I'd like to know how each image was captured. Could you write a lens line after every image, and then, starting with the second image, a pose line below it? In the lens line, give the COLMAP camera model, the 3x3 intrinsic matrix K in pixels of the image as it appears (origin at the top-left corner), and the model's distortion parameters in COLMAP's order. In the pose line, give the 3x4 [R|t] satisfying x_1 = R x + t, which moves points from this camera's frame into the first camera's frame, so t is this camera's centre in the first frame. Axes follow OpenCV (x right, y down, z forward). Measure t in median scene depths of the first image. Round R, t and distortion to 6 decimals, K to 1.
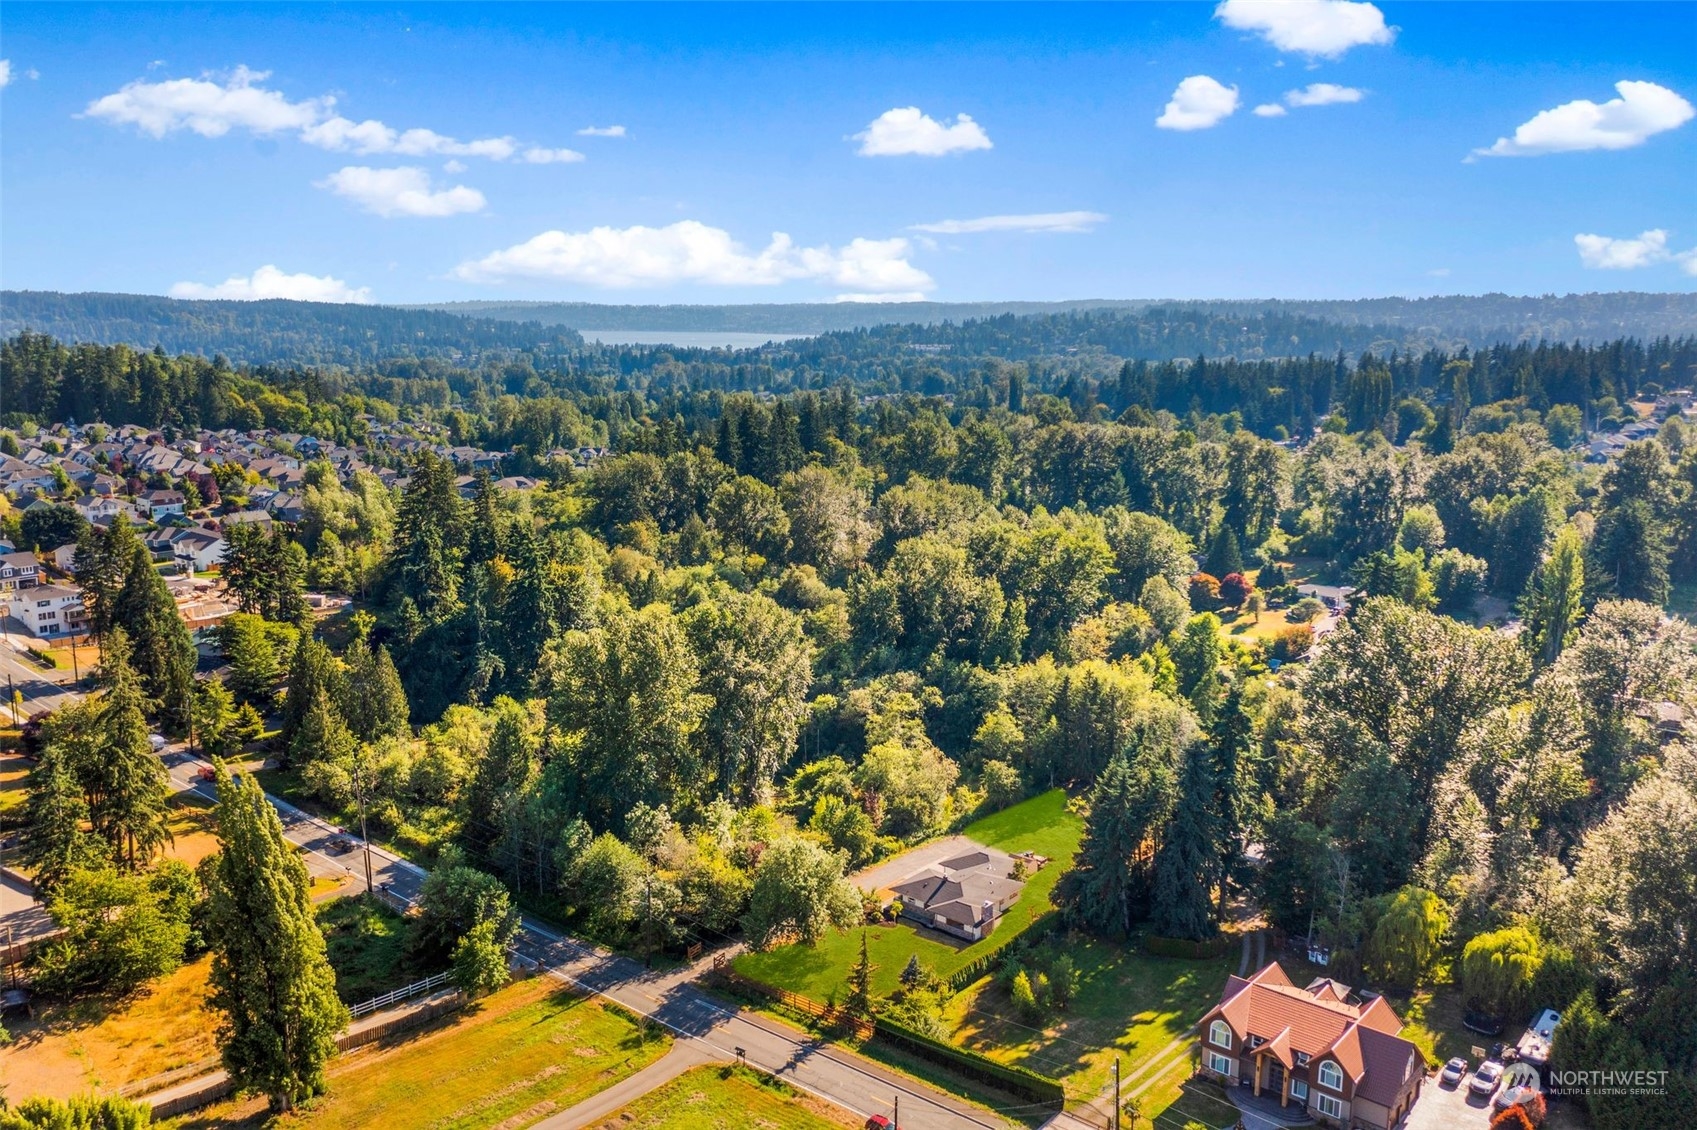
lens RADIAL K [[1347.6, 0, 848.5], [0, 1347.6, 565.0], [0, 0, 1]] dist [-0.014131, -0.007144]
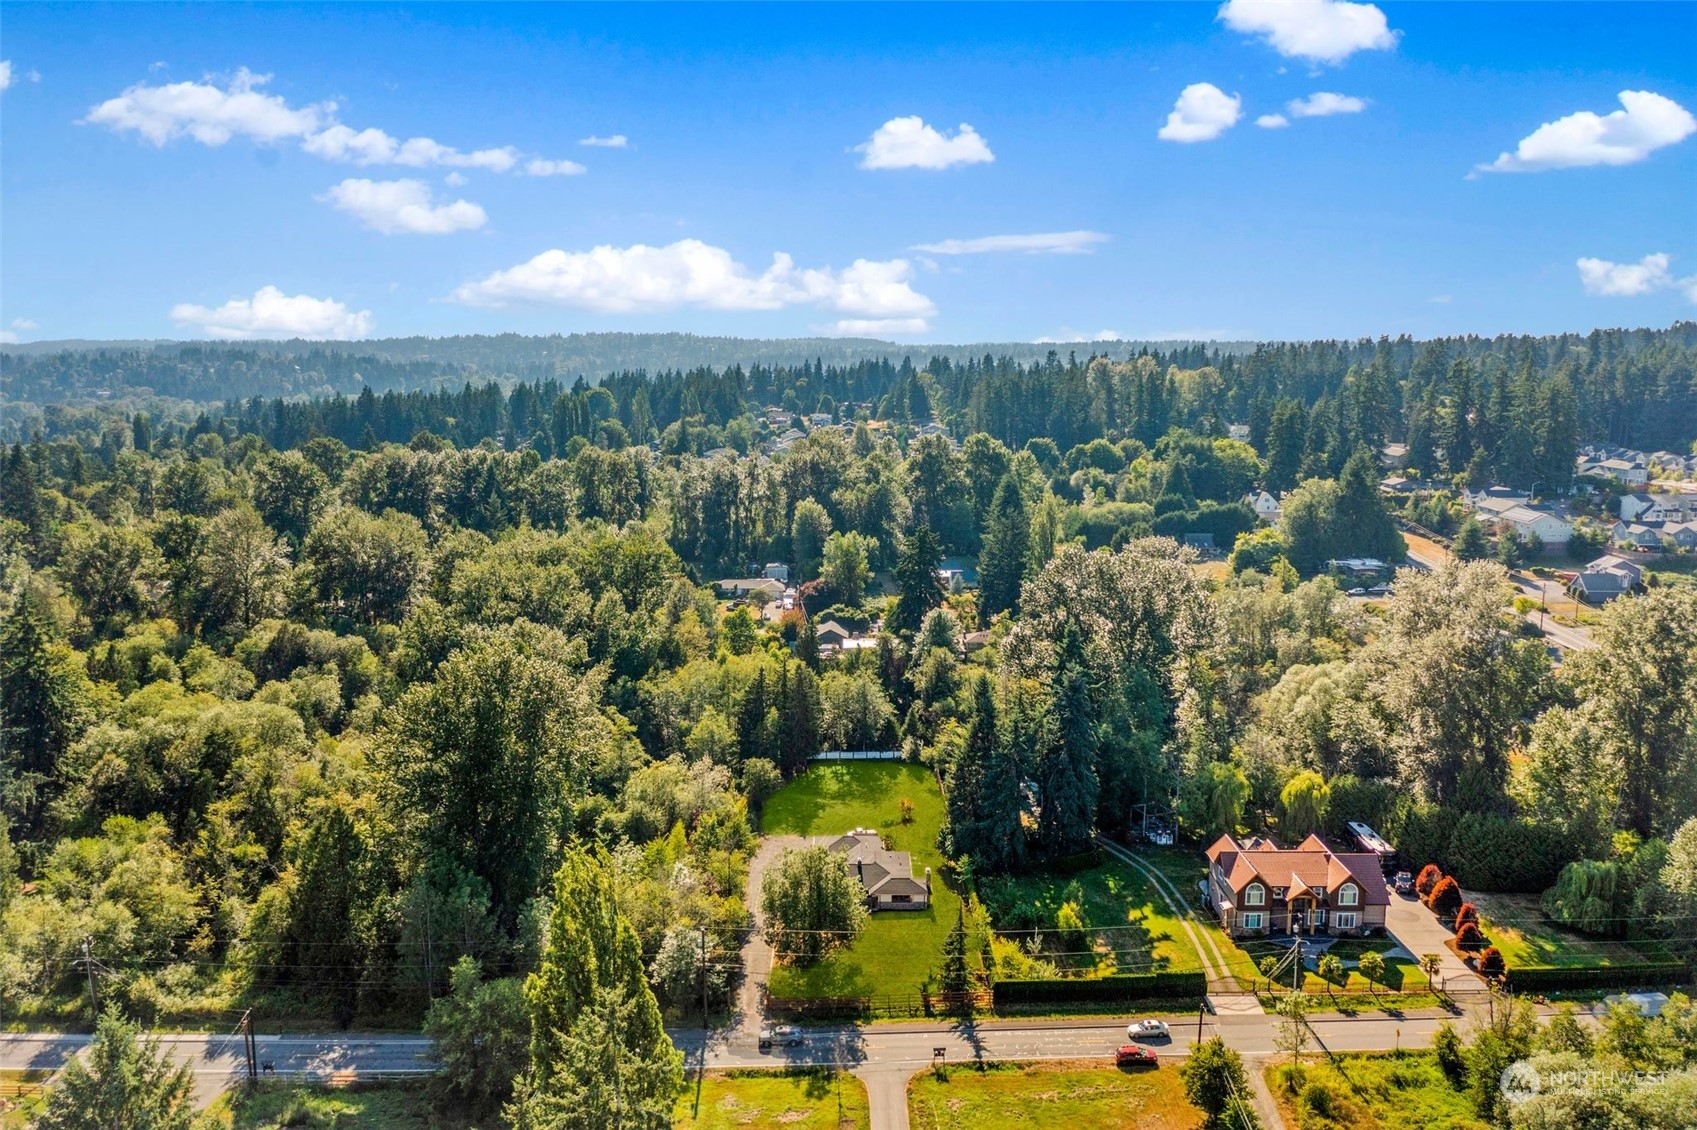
lens RADIAL K [[1347.6, 0, 848.5], [0, 1347.6, 565.0], [0, 0, 1]] dist [-0.014131, -0.007144]
pose [[0.759415, -0.104547, 0.642151, -0.479464], [0.124084, 0.992161, 0.014788, -0.001701], [-0.638664, 0.068451, 0.766435, 0.194414]]
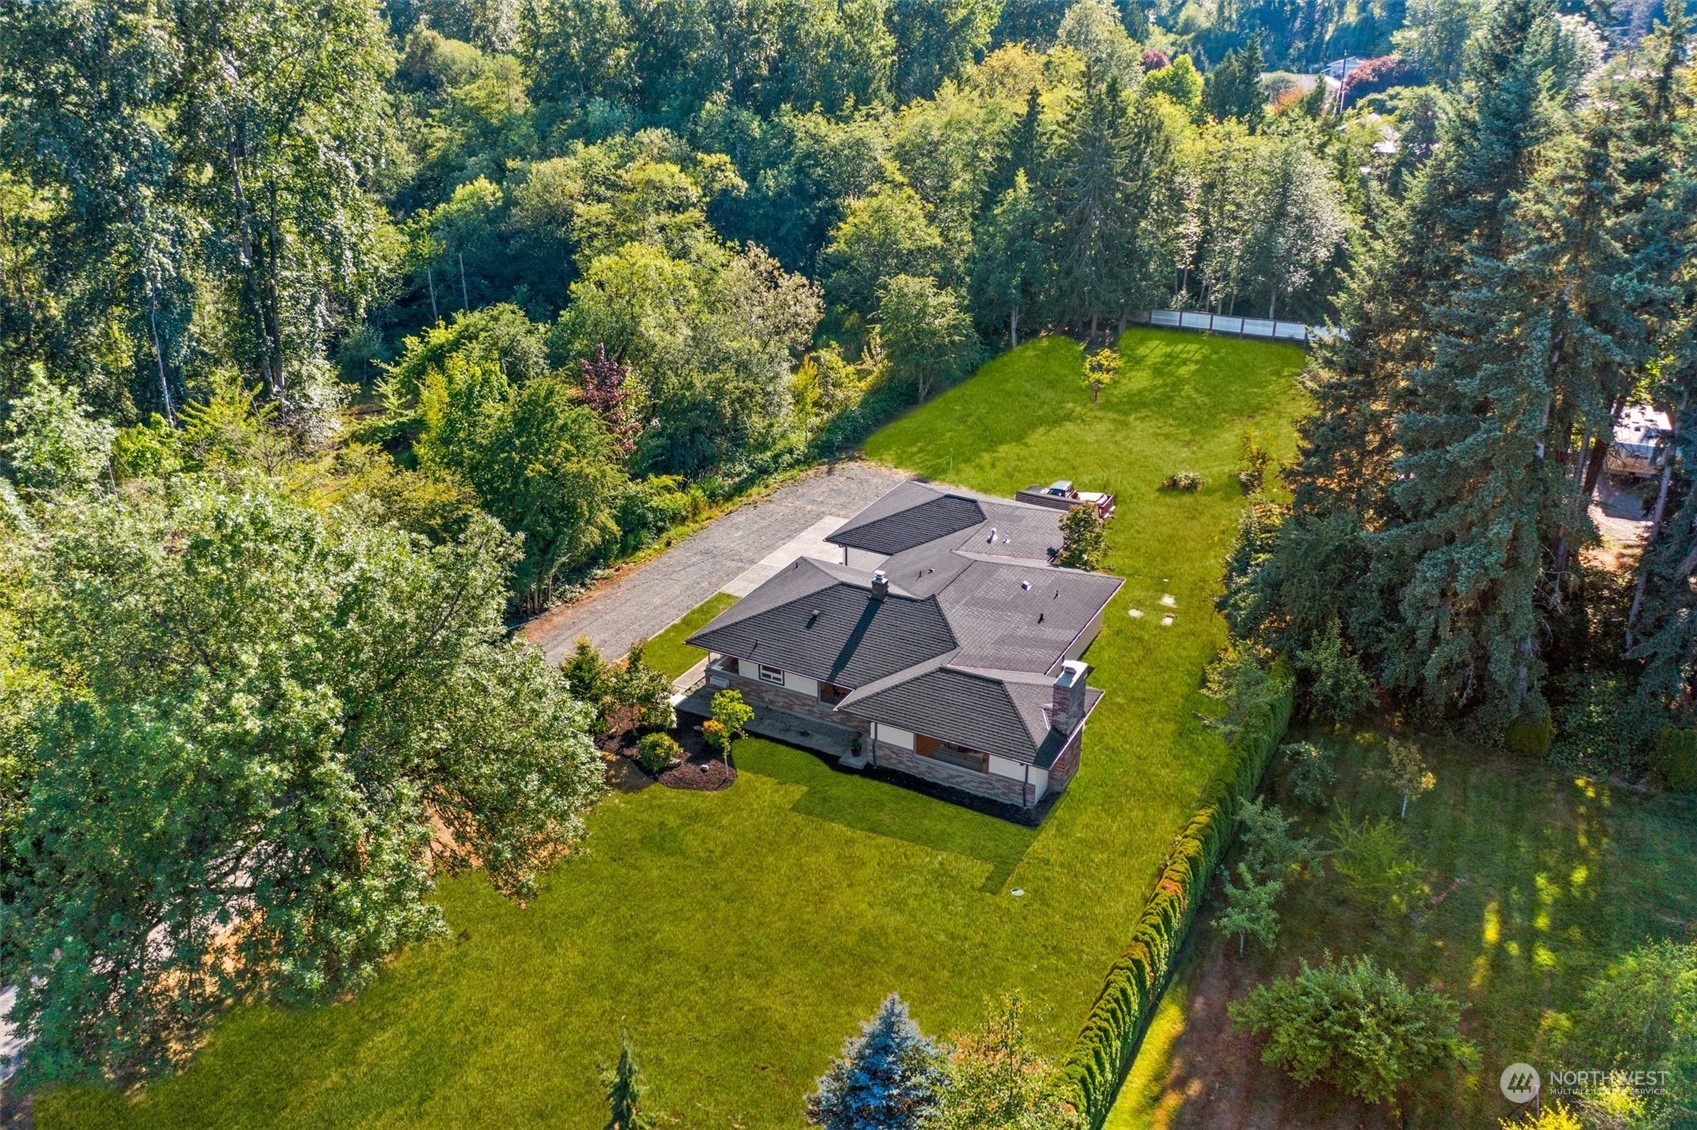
lens RADIAL K [[1347.6, 0, 848.5], [0, 1347.6, 565.0], [0, 0, 1]] dist [-0.014131, -0.007144]
pose [[0.977882, -0.096352, 0.185640, 0.010099], [0.048739, 0.968112, 0.245731, 0.135229], [-0.203397, -0.231248, 0.951396, 0.629177]]
